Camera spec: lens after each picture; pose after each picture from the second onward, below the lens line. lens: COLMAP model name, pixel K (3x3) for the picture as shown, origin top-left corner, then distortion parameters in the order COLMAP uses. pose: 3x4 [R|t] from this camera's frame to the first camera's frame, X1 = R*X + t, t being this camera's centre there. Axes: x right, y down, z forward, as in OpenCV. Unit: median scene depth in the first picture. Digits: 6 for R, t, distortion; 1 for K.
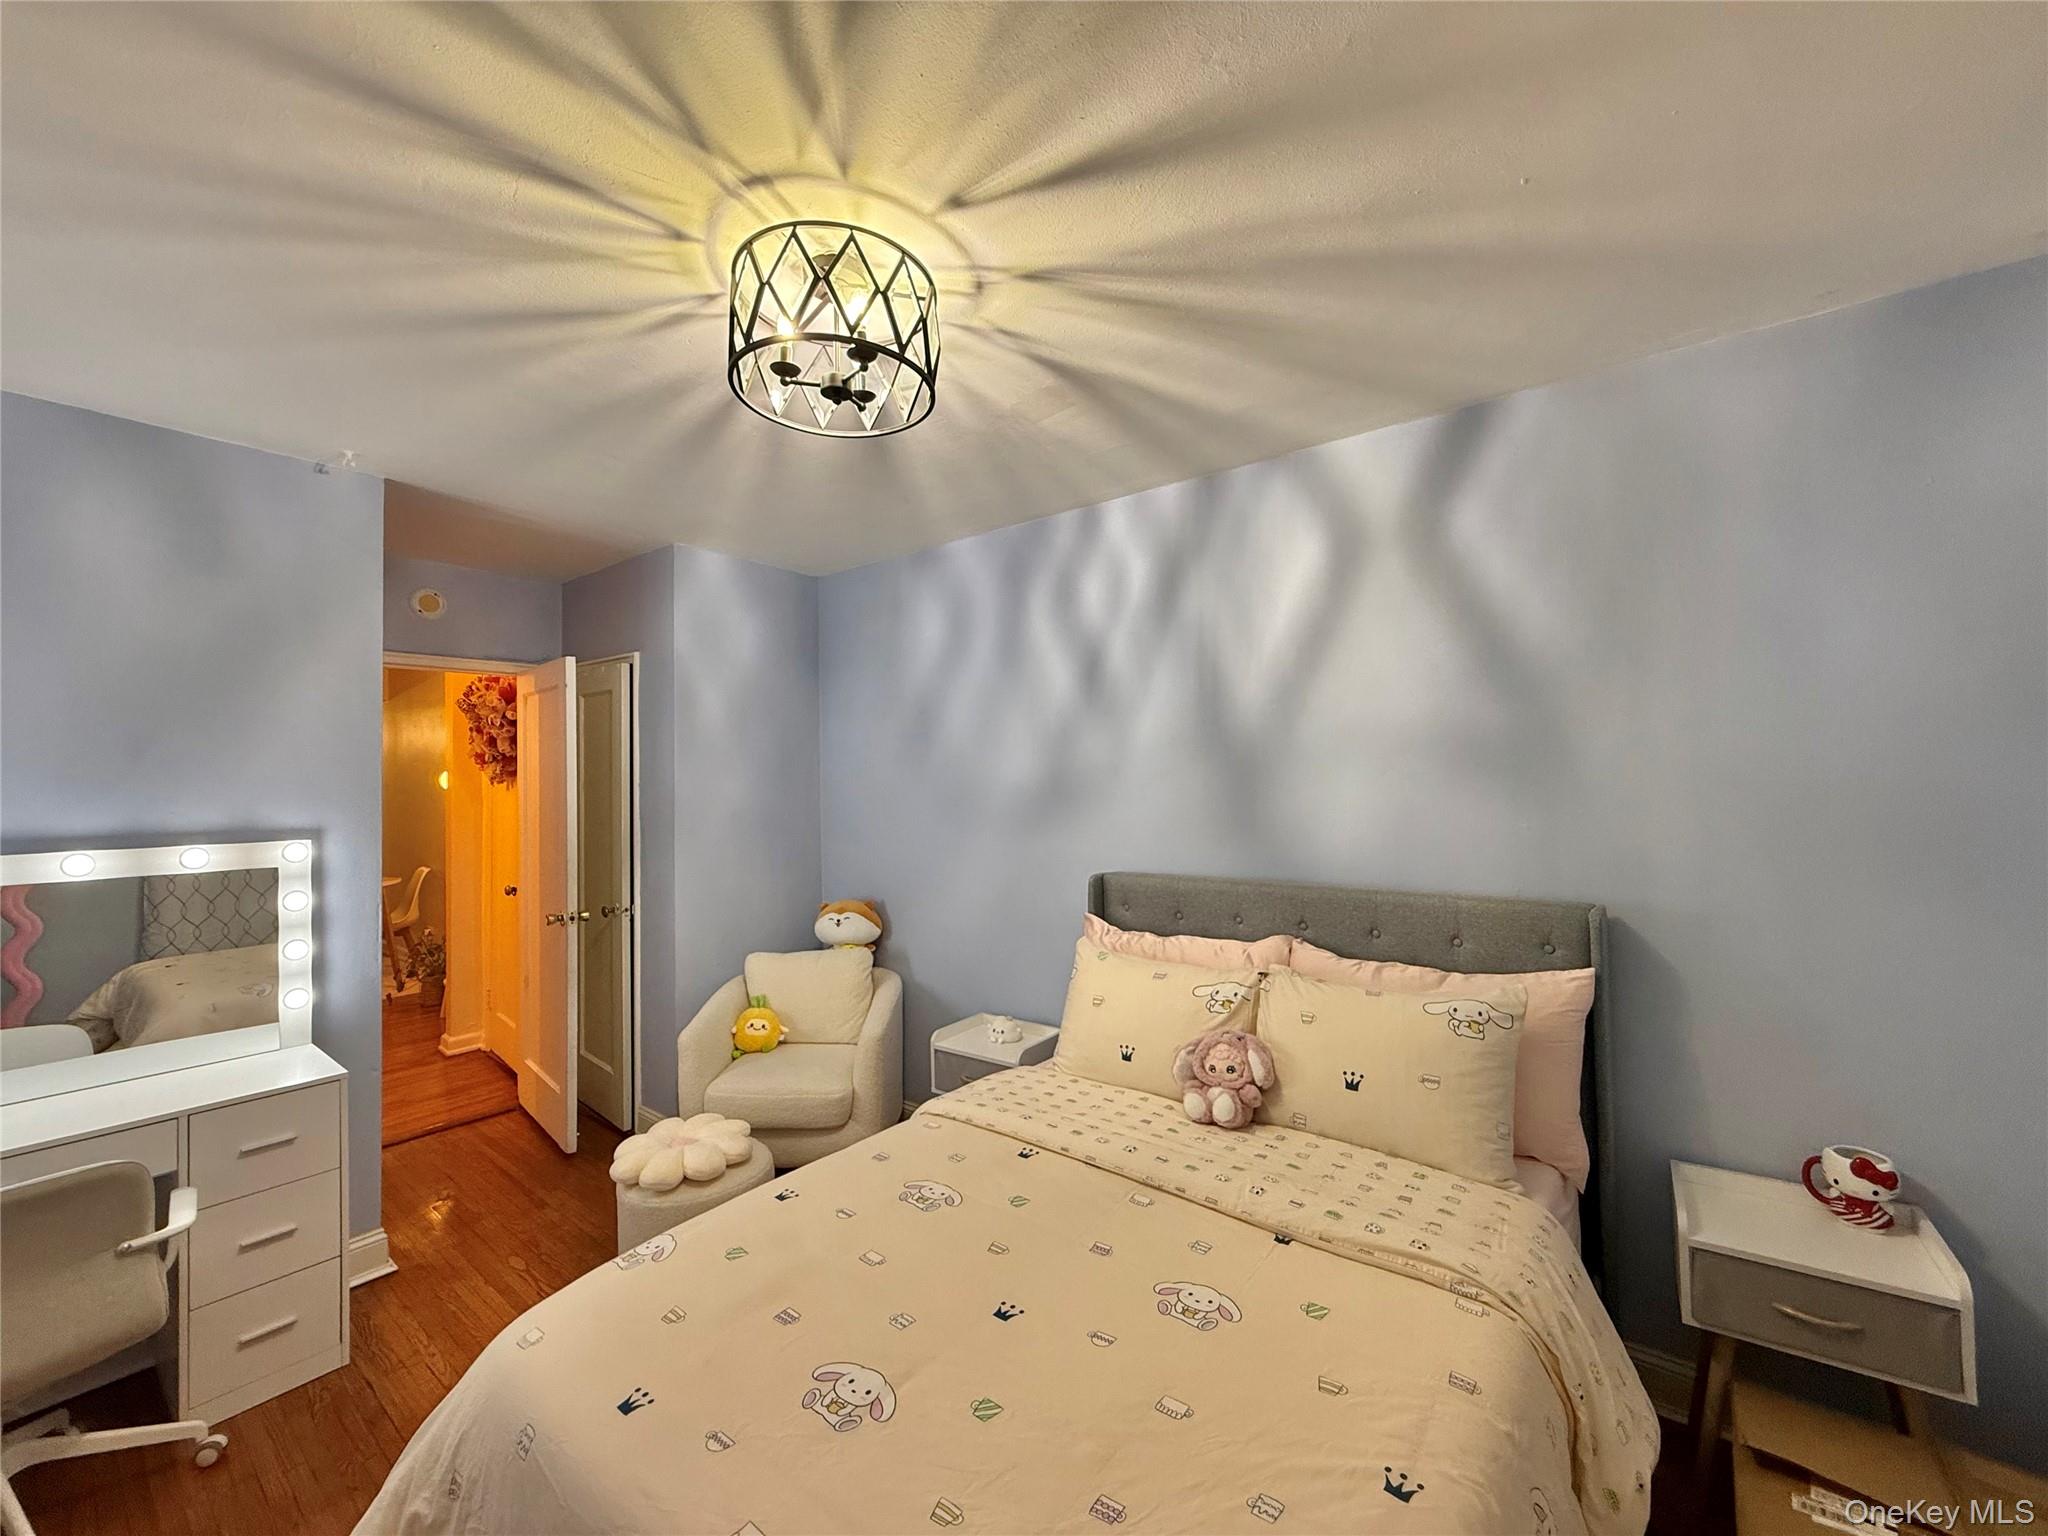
lens RADIAL K [[811.0, 0, 1019.5], [0, 811.0, 772.6], [0, 0, 1]] dist [0.000427, -0.001104]
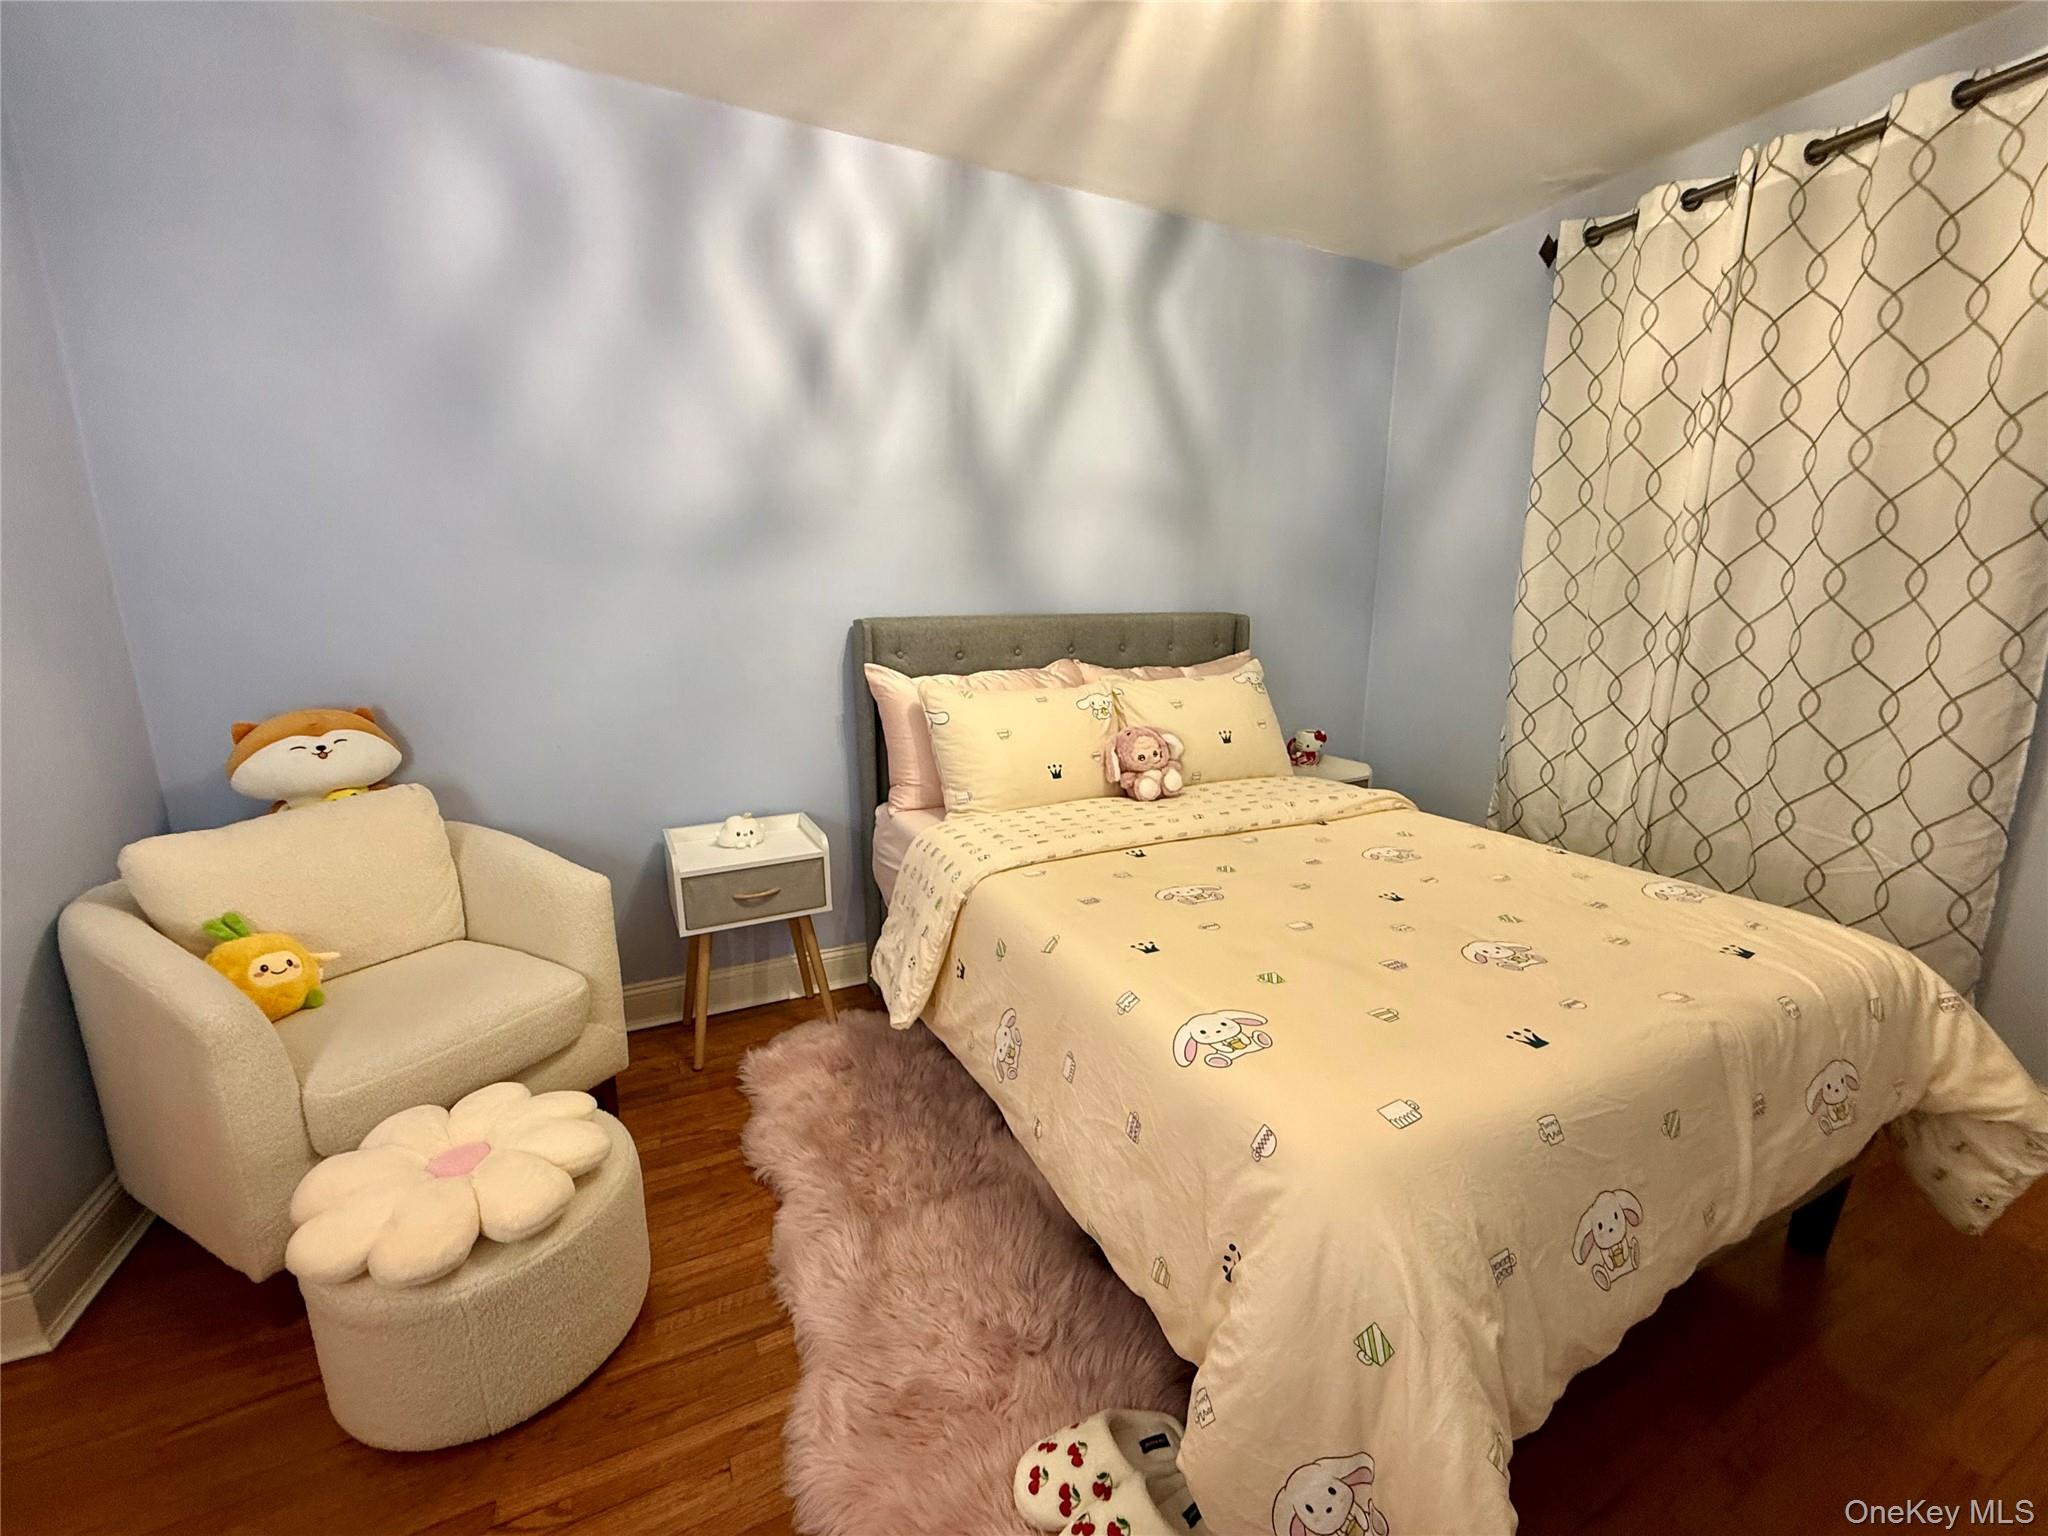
lens RADIAL K [[811.0, 0, 1019.5], [0, 811.0, 772.6], [0, 0, 1]] dist [0.000427, -0.001104]
pose [[0.436718, -0.174323, 0.882547, -0.673755], [-0.015645, 0.979425, 0.201200, 0.117728], [-0.899463, -0.101675, 0.425005, 0.506689]]
